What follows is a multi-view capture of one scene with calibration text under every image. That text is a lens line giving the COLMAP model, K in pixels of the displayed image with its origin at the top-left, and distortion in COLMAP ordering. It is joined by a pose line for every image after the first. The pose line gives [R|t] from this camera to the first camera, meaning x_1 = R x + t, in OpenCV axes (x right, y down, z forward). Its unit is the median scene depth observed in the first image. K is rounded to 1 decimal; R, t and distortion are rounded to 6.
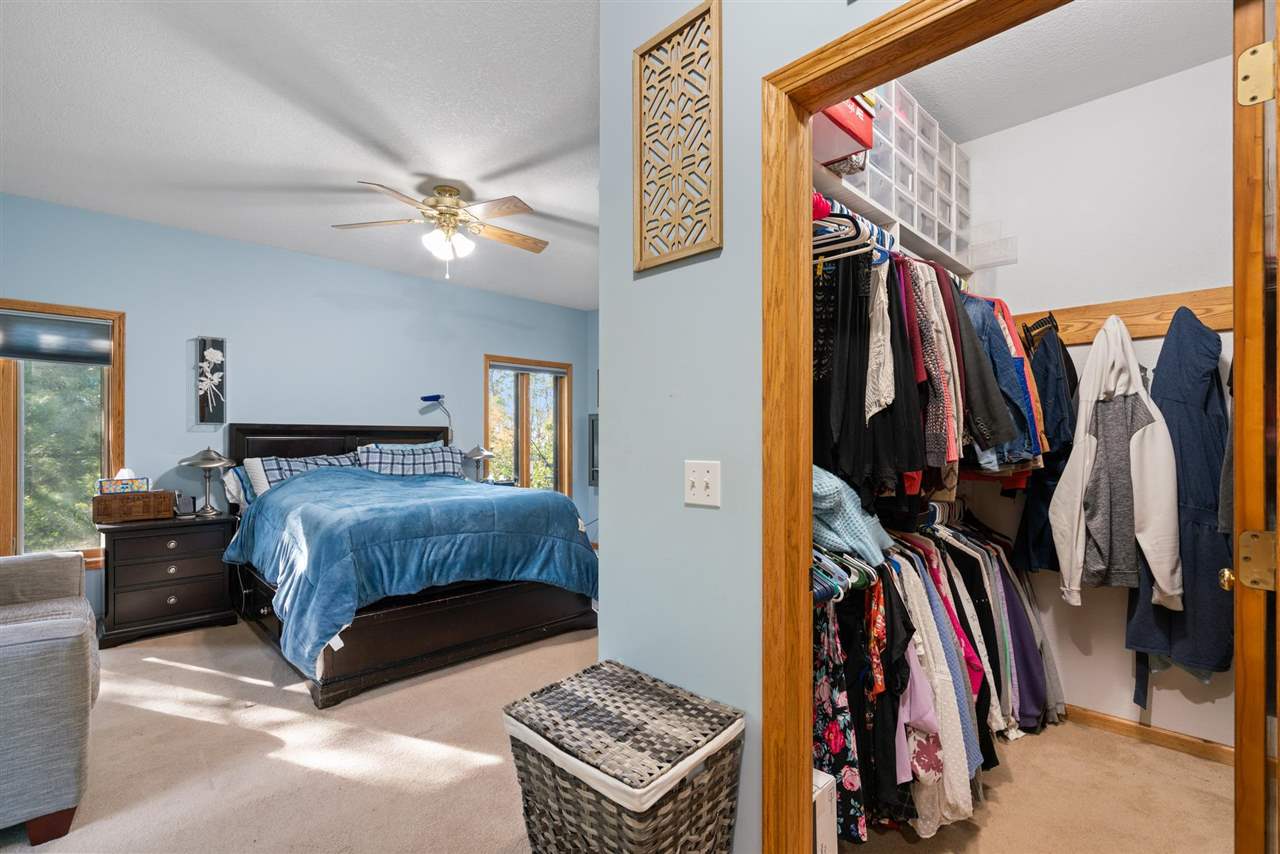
lens RADIAL K [[578.5, 0, 641.9], [0, 578.5, 442.7], [0, 0, 1]] dist [0.001027, 0.000377]
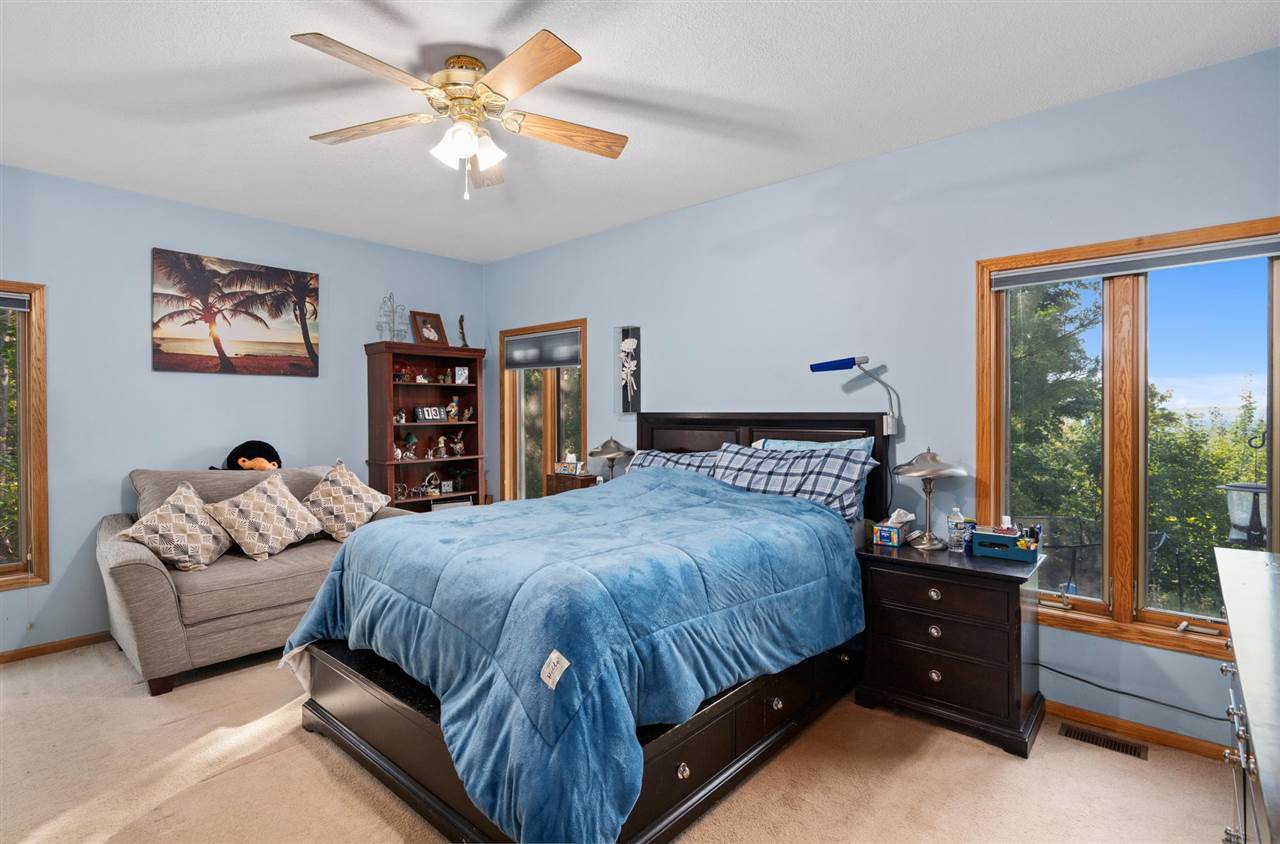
lens RADIAL K [[615.1, 0, 640.0], [0, 615.1, 422.0], [0, 0, 1]] dist [-0.000813, -0.000108]
pose [[0.063318, 0.019945, -0.997794, 0.324972], [0.007298, 0.999764, 0.020448, -0.042245], [0.997967, -0.008577, 0.063158, 1.014118]]
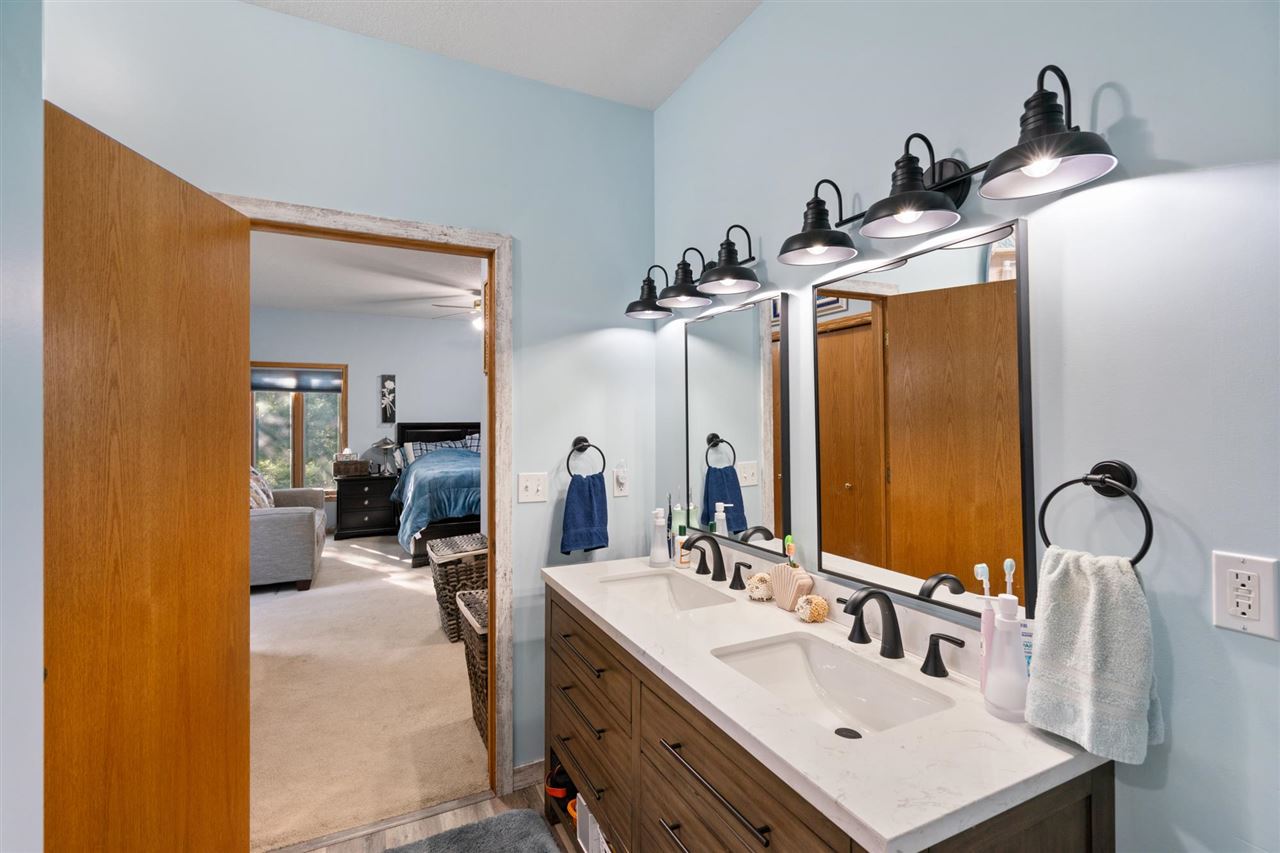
lens RADIAL K [[583.0, 0, 640.0], [0, 583.0, 426.5], [0, 0, 1]] dist [0.000018, 0.000032]
pose [[0.947956, 0.000820, -0.318401, 0.585774], [0.001386, 0.999977, 0.006704, -0.035617], [0.318399, -0.006796, 0.947933, -0.471169]]
